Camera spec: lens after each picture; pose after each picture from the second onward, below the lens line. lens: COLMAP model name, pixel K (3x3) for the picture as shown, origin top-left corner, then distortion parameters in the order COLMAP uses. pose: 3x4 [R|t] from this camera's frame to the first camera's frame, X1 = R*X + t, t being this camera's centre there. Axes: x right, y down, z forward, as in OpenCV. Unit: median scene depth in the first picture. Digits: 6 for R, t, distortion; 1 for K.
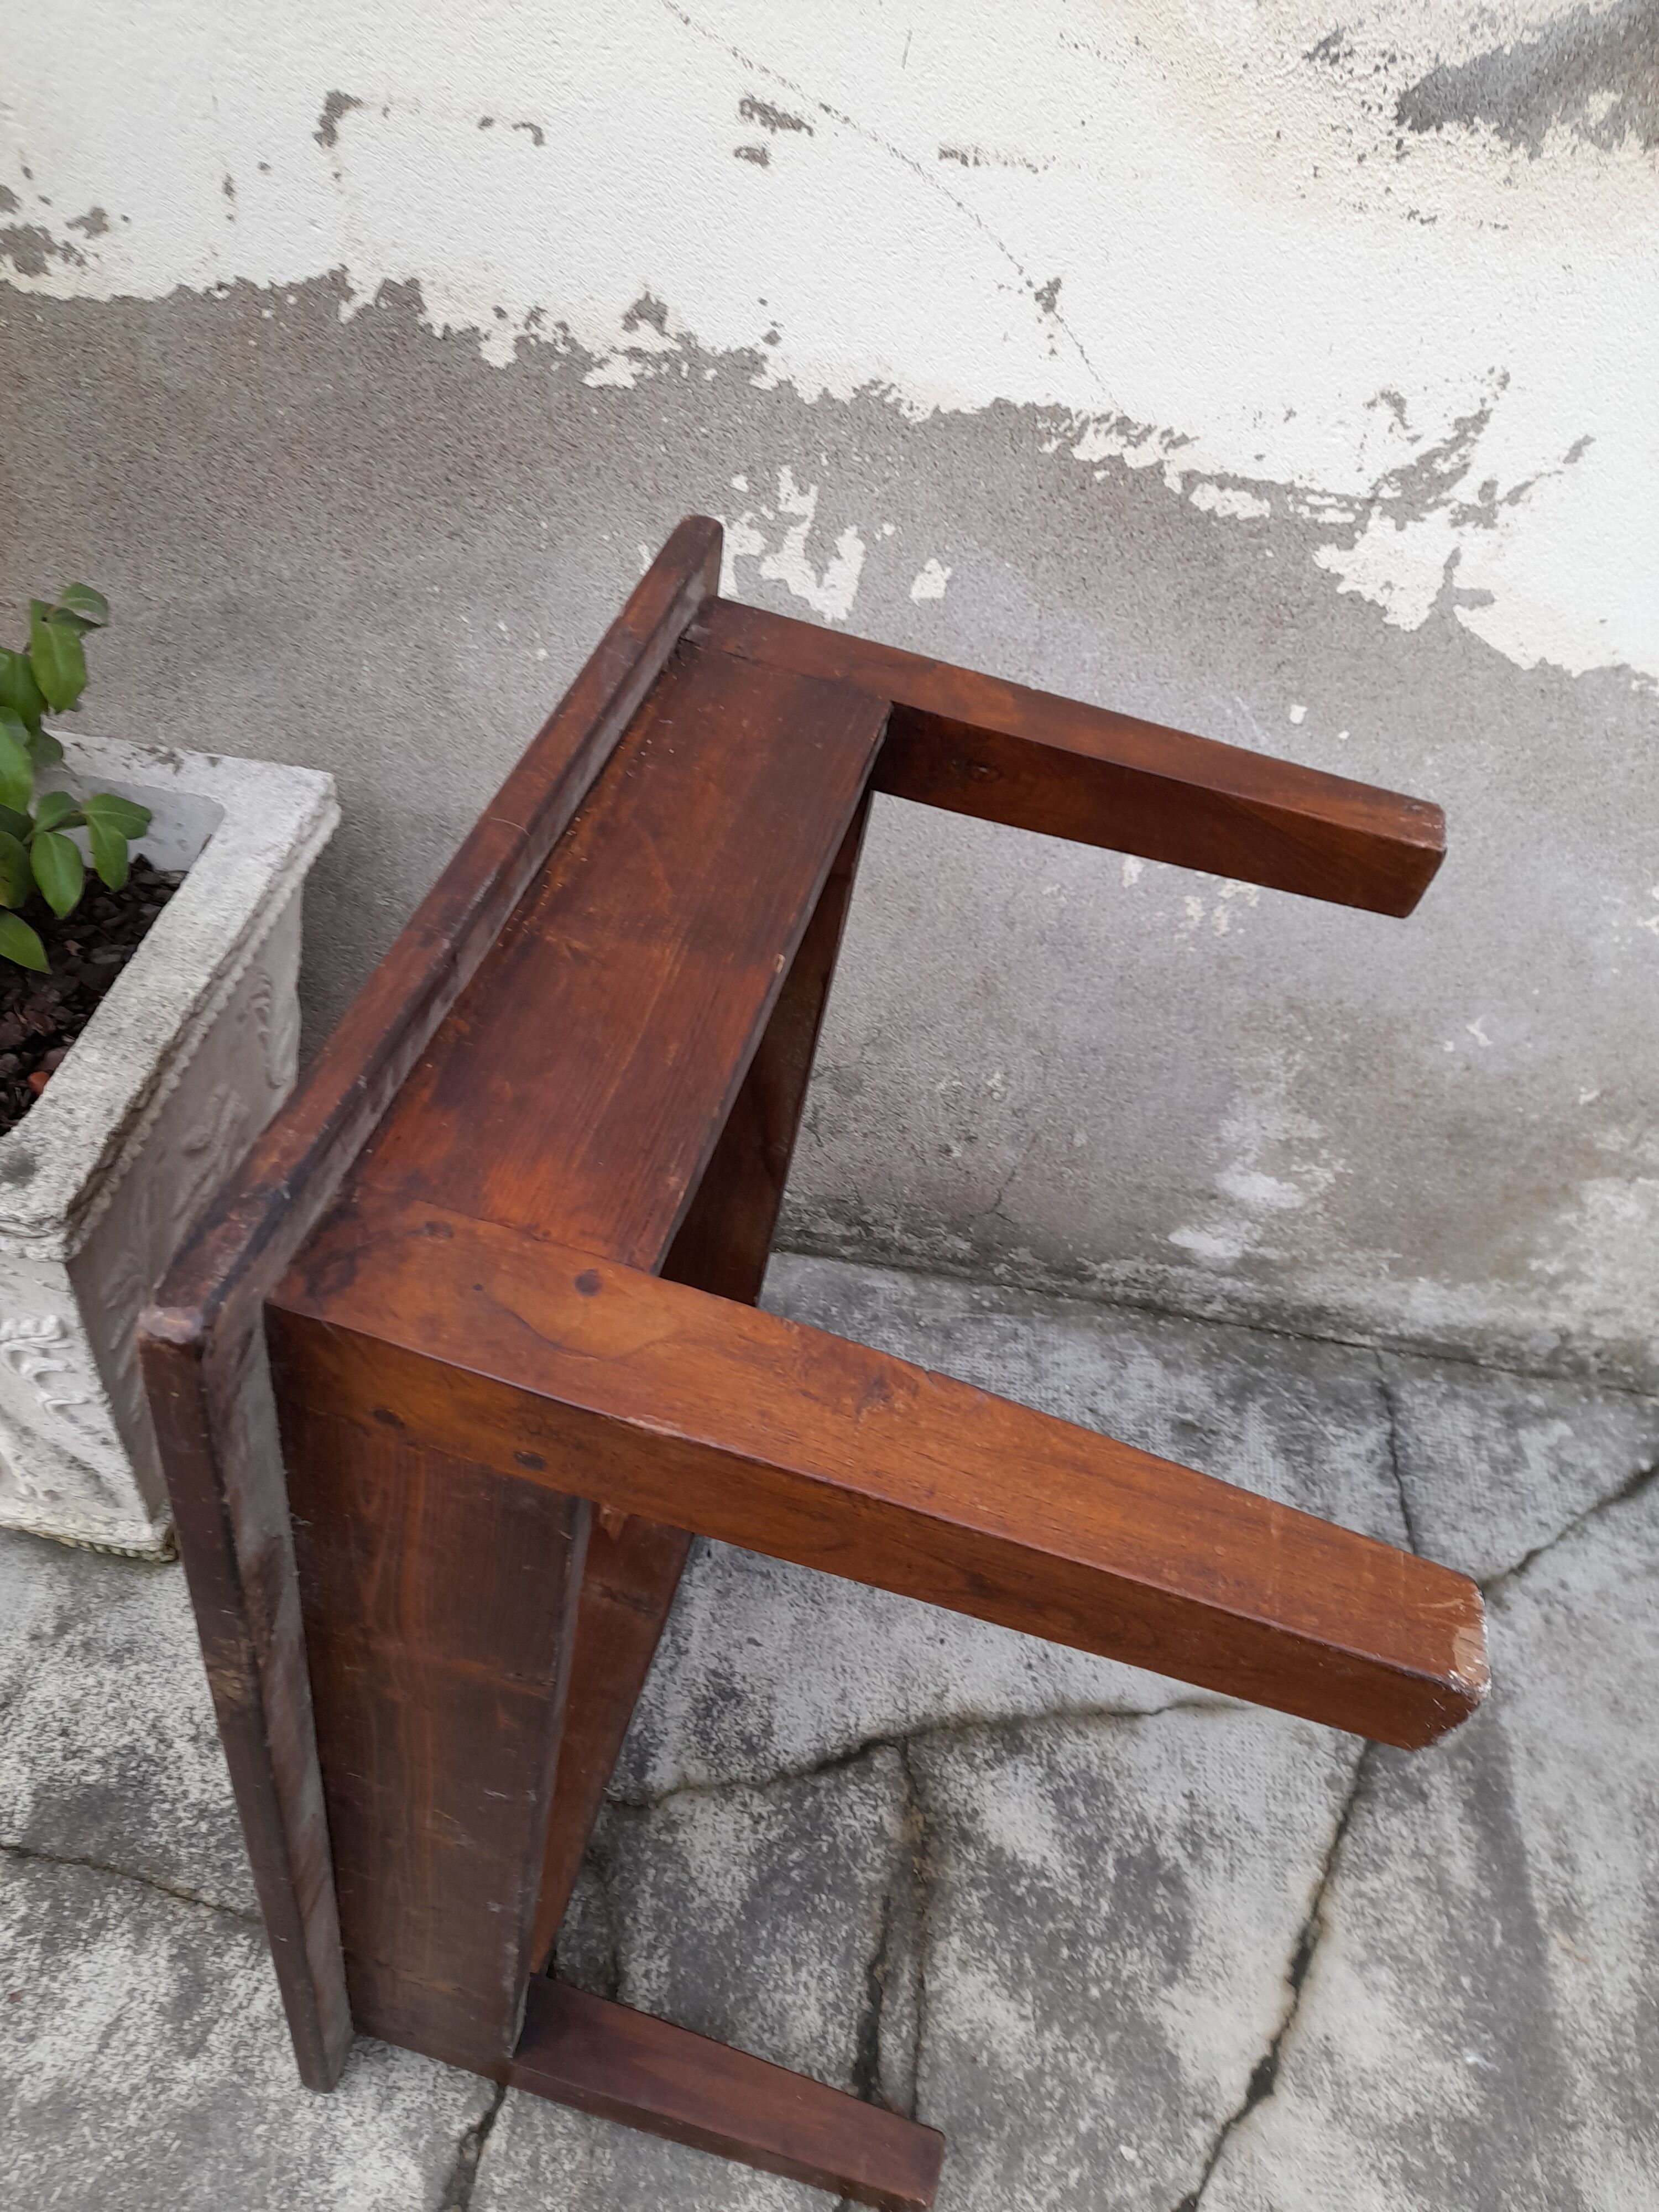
lens RADIAL K [[1619.4, 0, 794.7], [0, 1619.4, 1133.8], [0, 0, 1]] dist [0.026139, -0.018345]
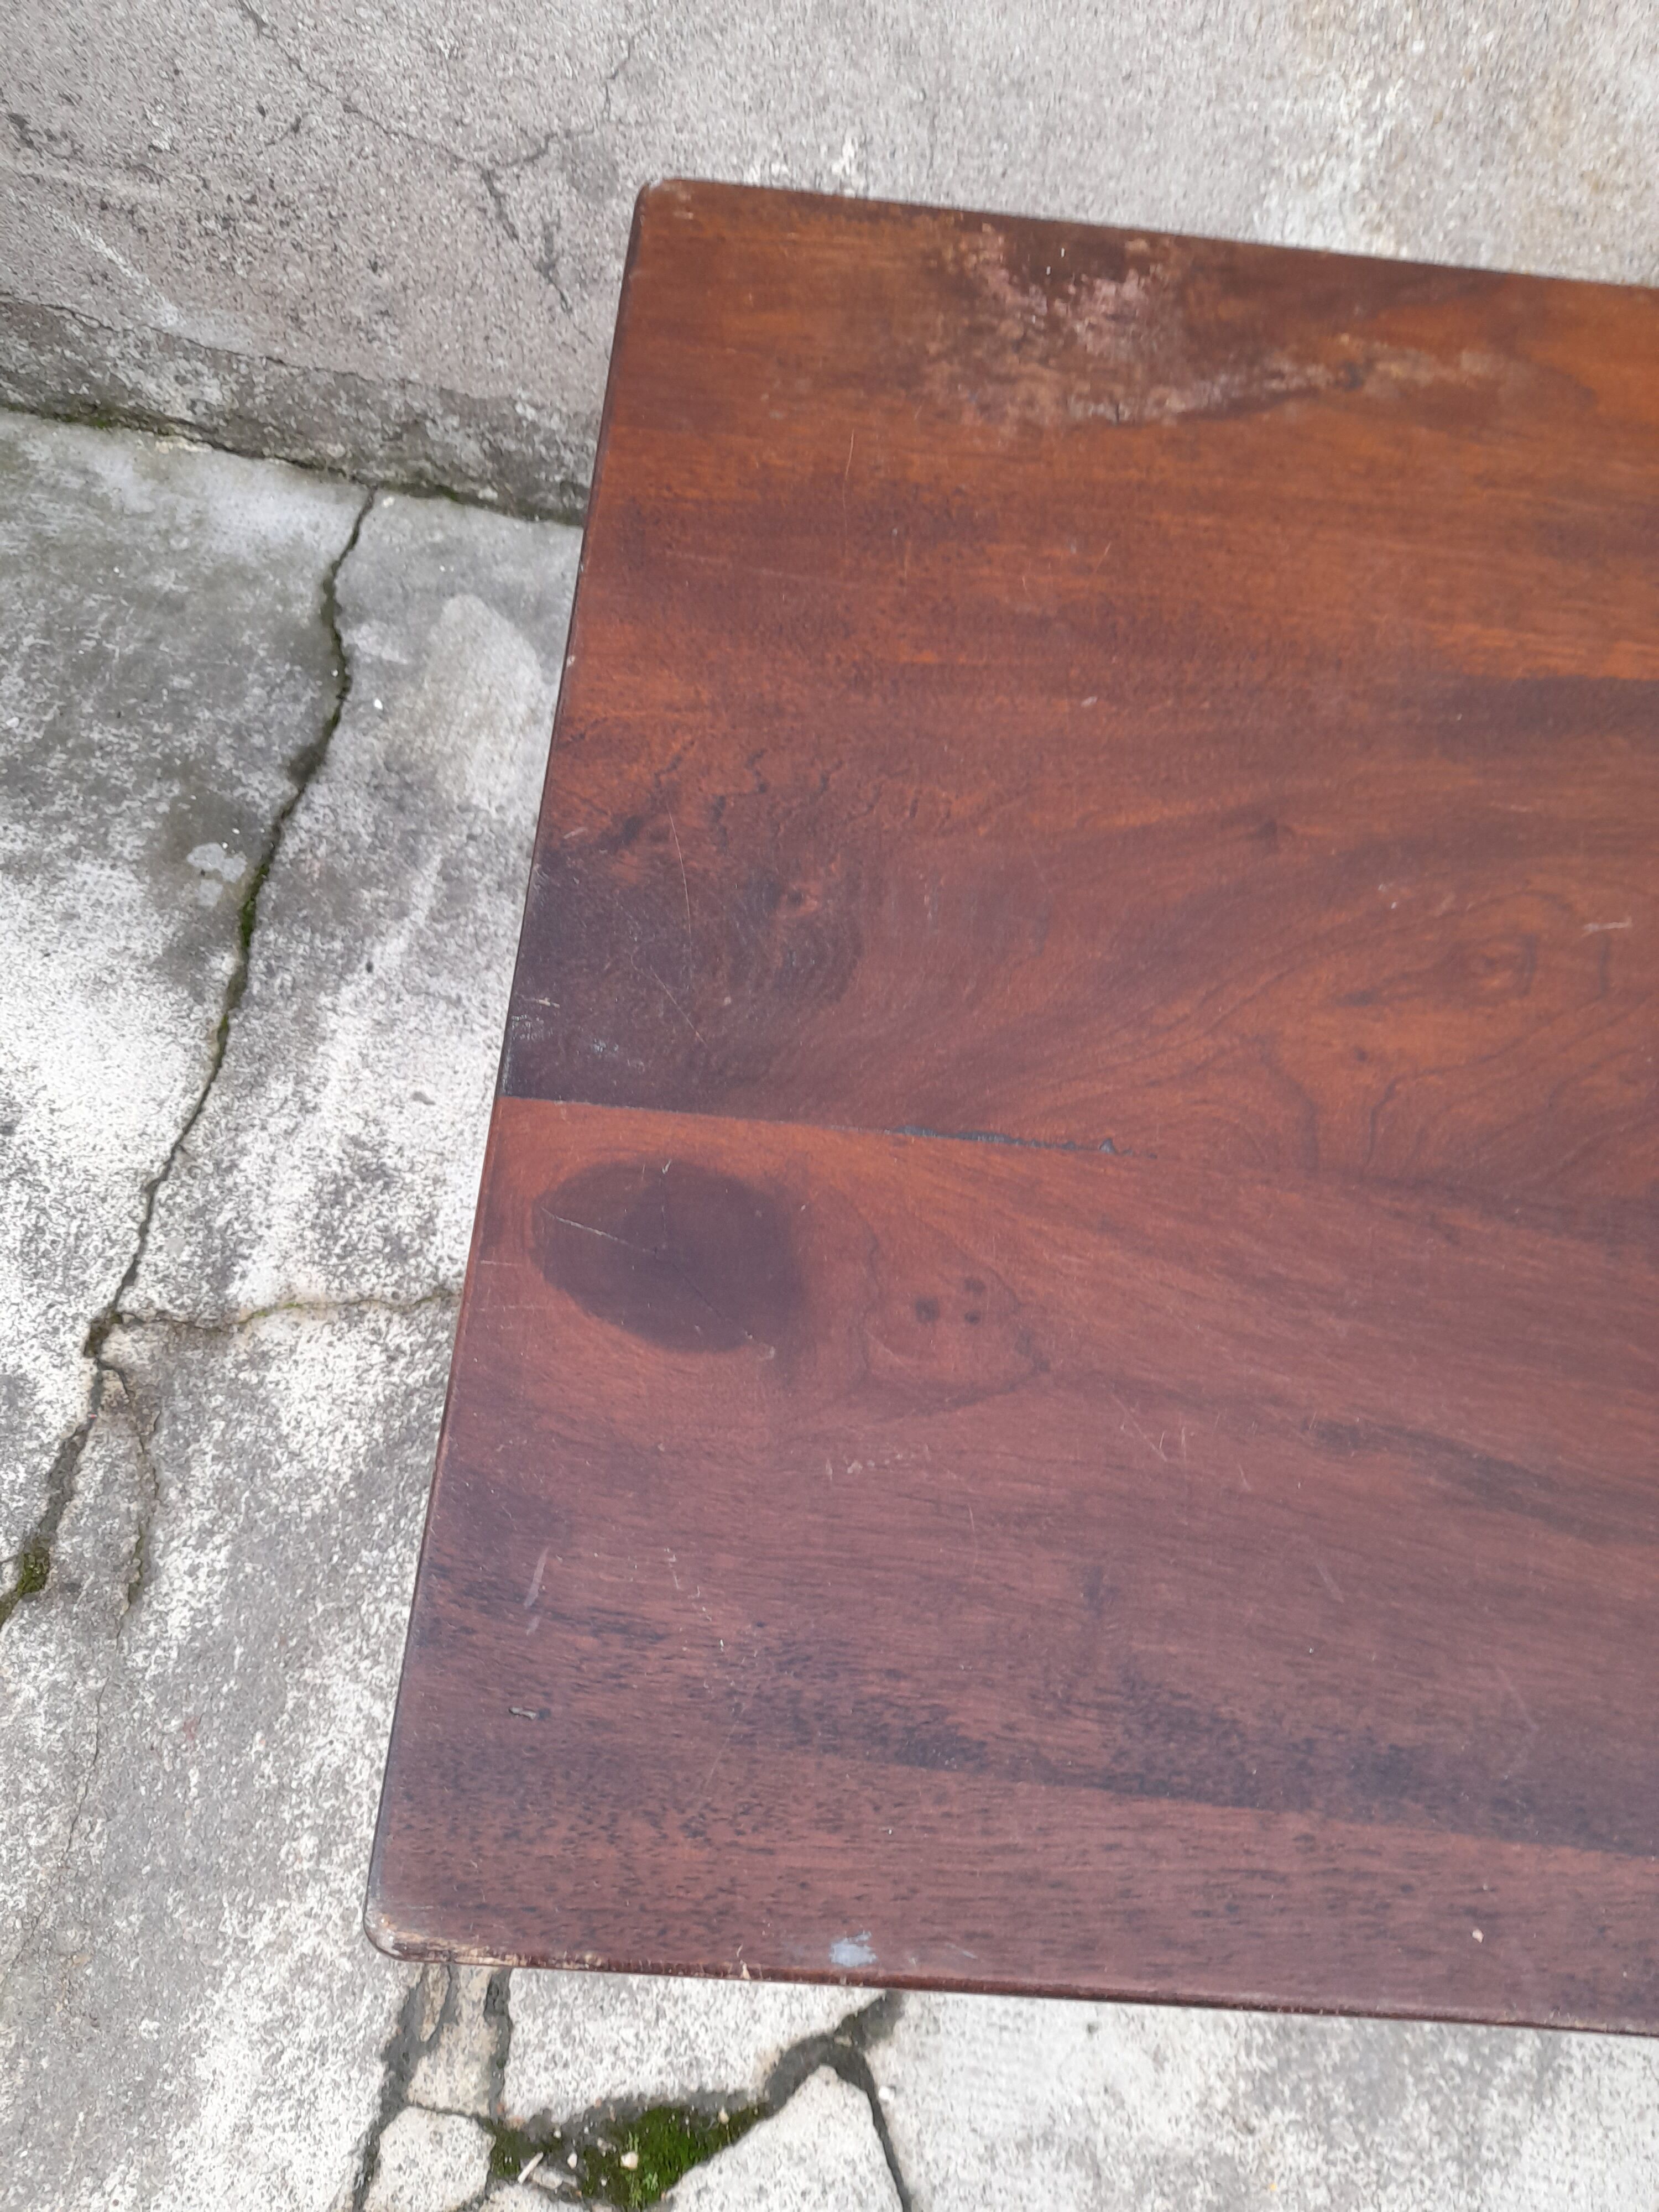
lens RADIAL K [[1619.4, 0, 800.3], [0, 1619.4, 1123.9], [0, 0, 1]] dist [0.026139, -0.018345]
pose [[0.999027, 0.035759, -0.025808, 0.154796], [-0.025609, 0.946857, 0.320635, 0.117204], [0.035902, -0.319662, 0.946851, 0.411063]]
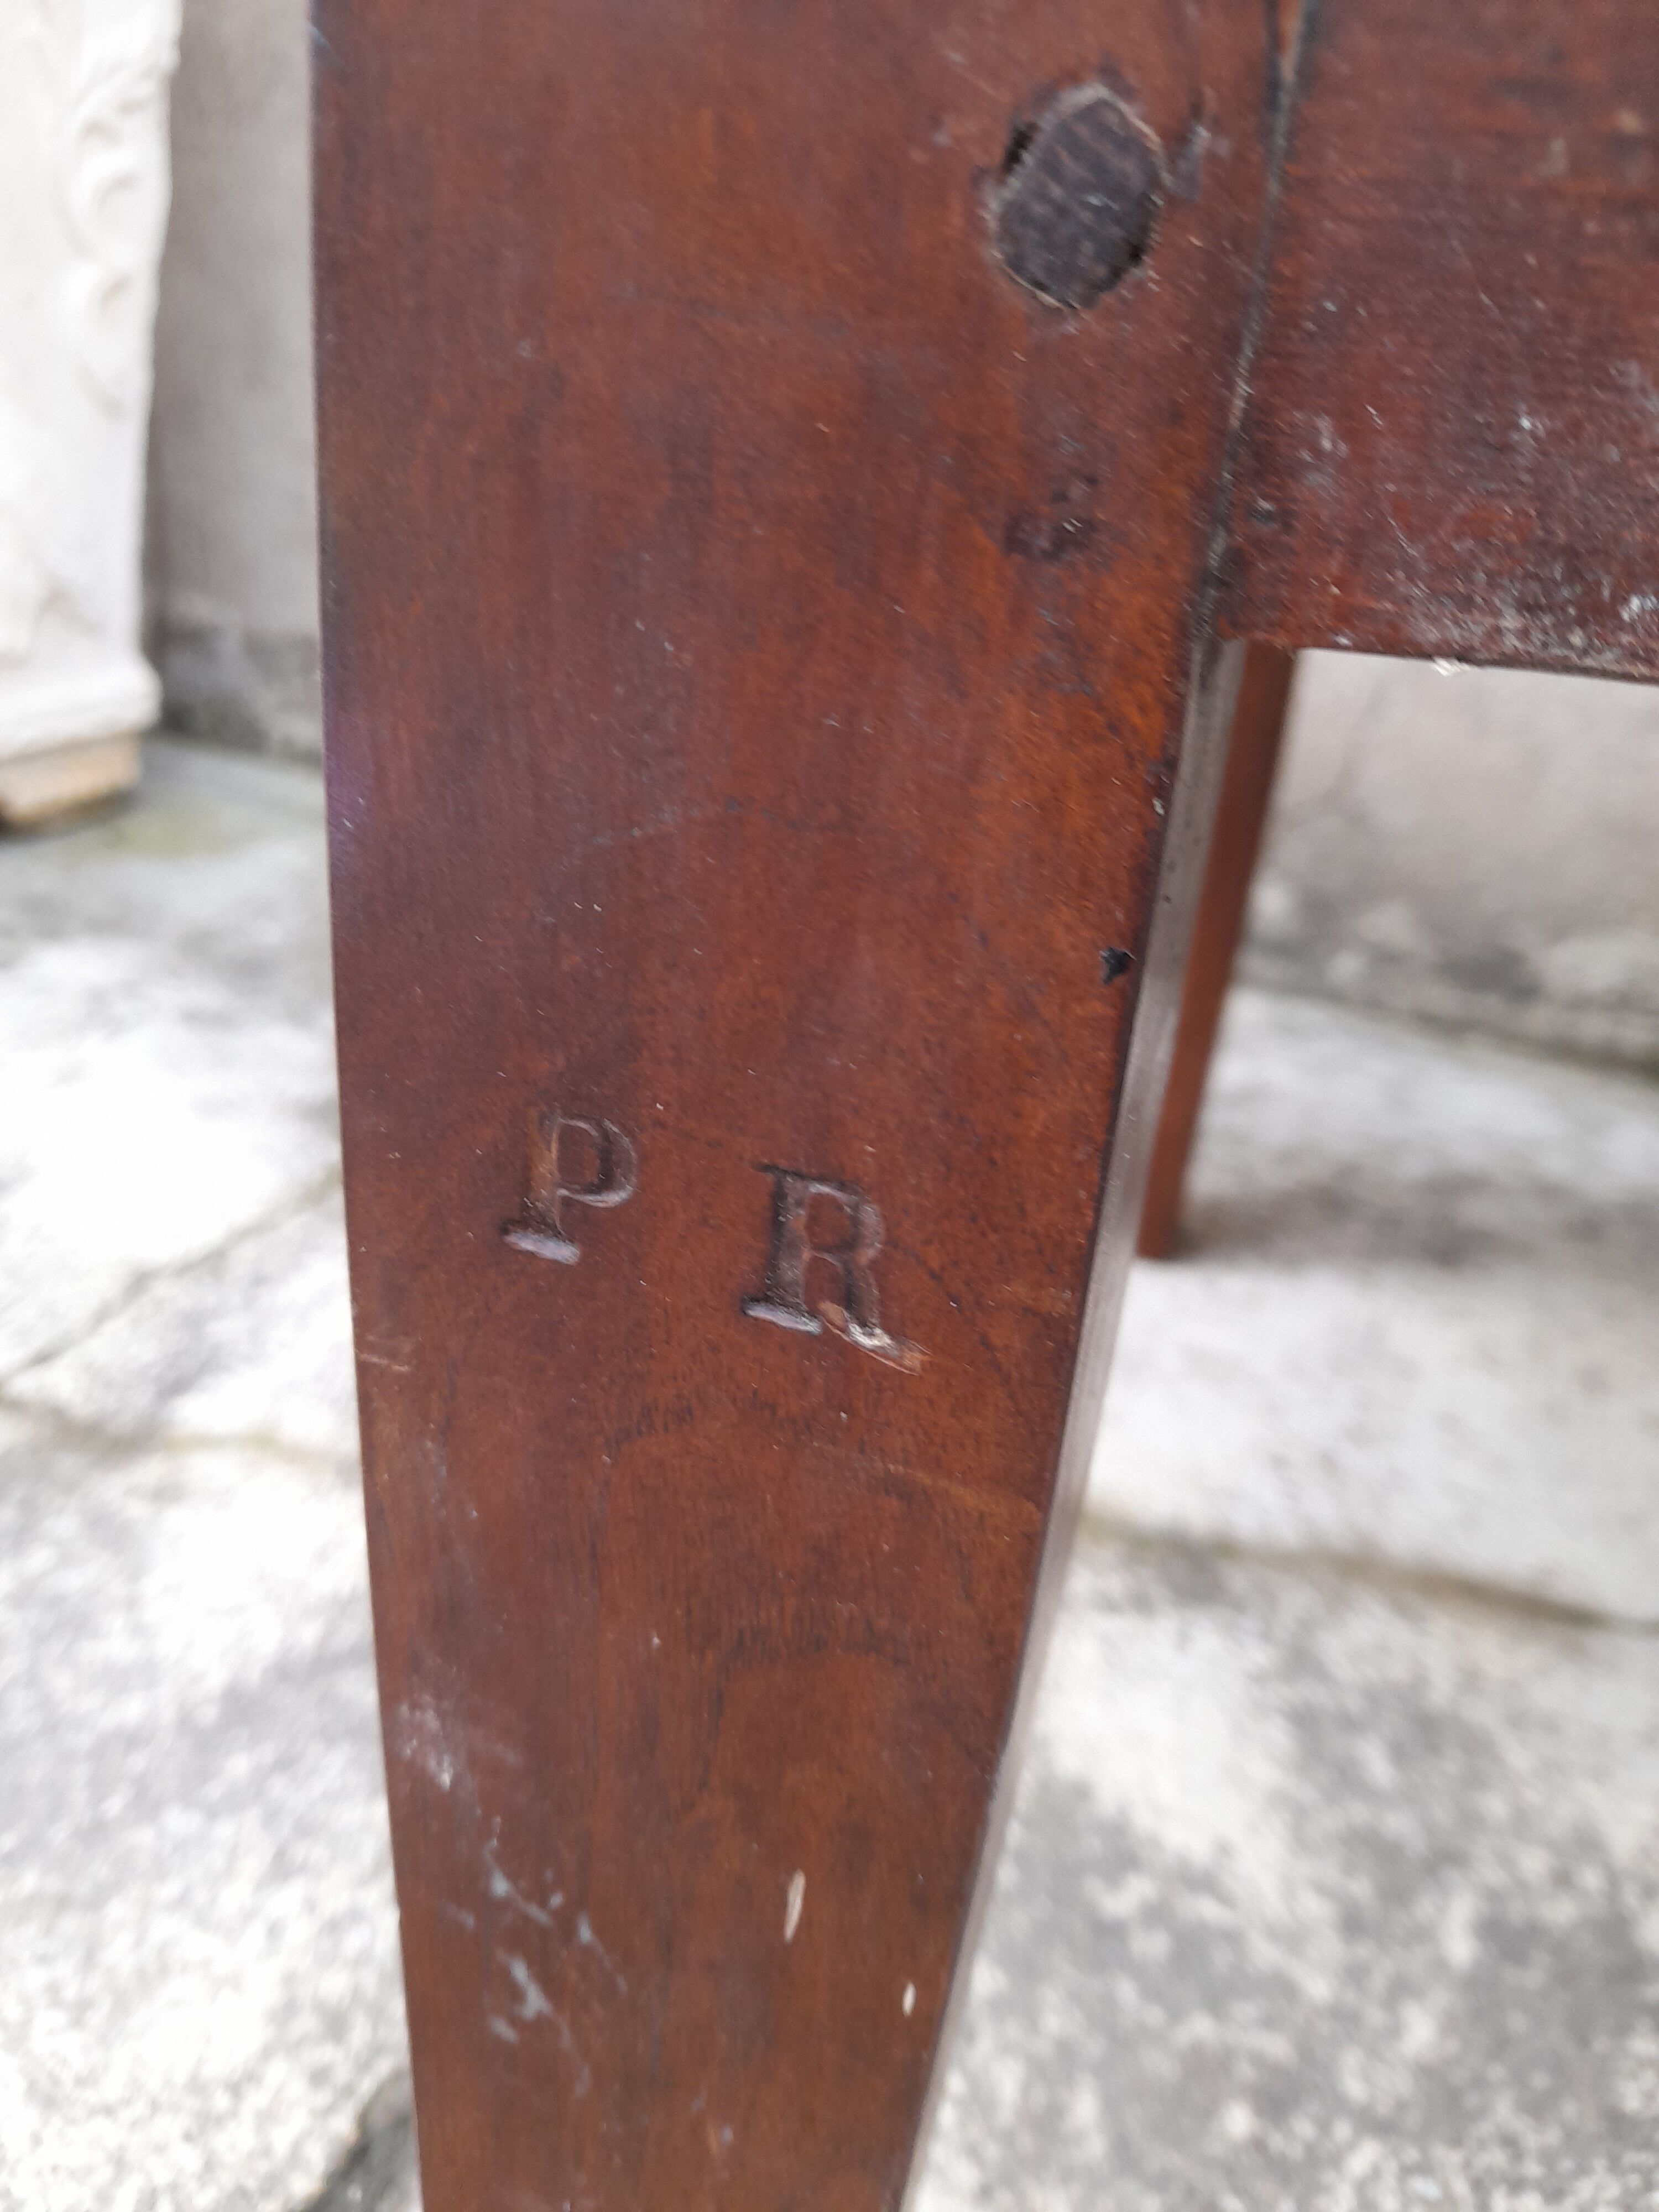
lens RADIAL K [[1694.7, 0, 779.7], [0, 1694.7, 1160.3], [0, 0, 1]] dist [-0.040299, 0.010738]
pose [[0.952340, 0.123708, -0.278829, 0.145247], [-0.217030, 0.917112, -0.334371, 0.447597], [0.214353, 0.378949, 0.900250, 0.659764]]
